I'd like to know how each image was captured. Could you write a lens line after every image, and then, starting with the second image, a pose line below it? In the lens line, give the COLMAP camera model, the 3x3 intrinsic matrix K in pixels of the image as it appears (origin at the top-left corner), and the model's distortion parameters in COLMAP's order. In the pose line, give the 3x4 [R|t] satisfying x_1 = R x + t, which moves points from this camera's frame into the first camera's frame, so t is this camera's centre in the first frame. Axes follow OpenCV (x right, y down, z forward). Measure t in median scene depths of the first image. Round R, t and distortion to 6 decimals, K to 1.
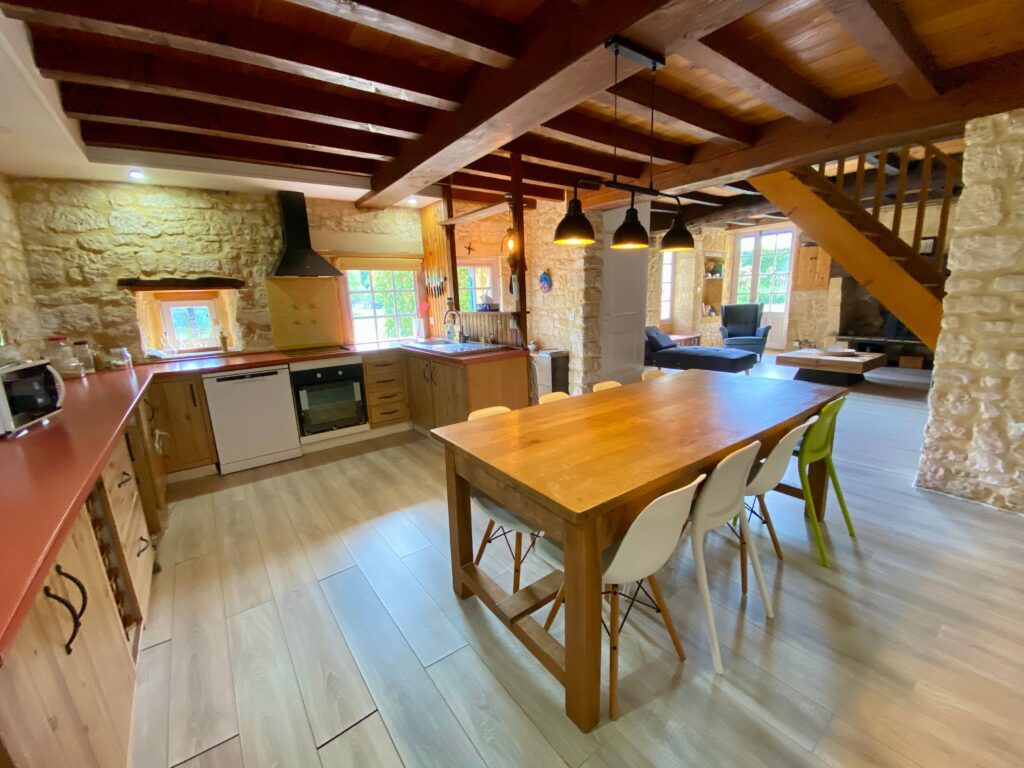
lens RADIAL K [[414.5, 0, 507.4], [0, 414.5, 384.0], [0, 0, 1]] dist [0.012106, -0.016397]
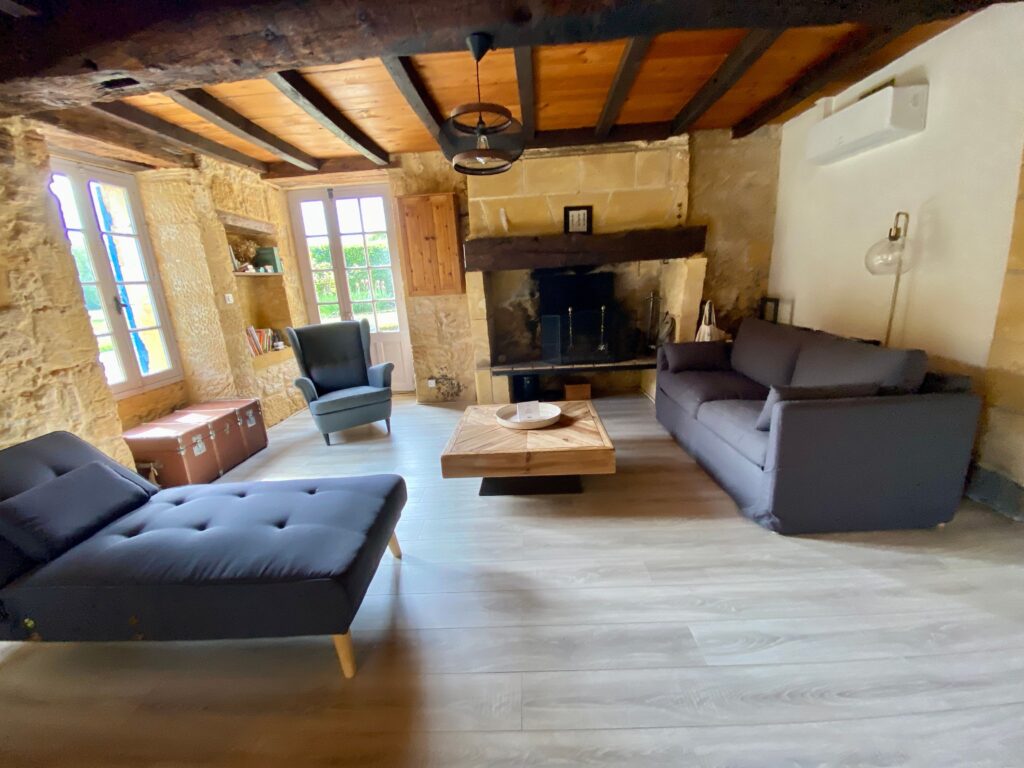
lens RADIAL K [[414.5, 0, 512.0], [0, 414.5, 391.6], [0, 0, 1]] dist [0.012106, -0.016397]
pose [[0.612923, -0.200076, 0.764392, 0.660435], [0.201668, 0.974982, 0.093490, -0.255551], [-0.763973, 0.096851, 0.637938, 1.141687]]
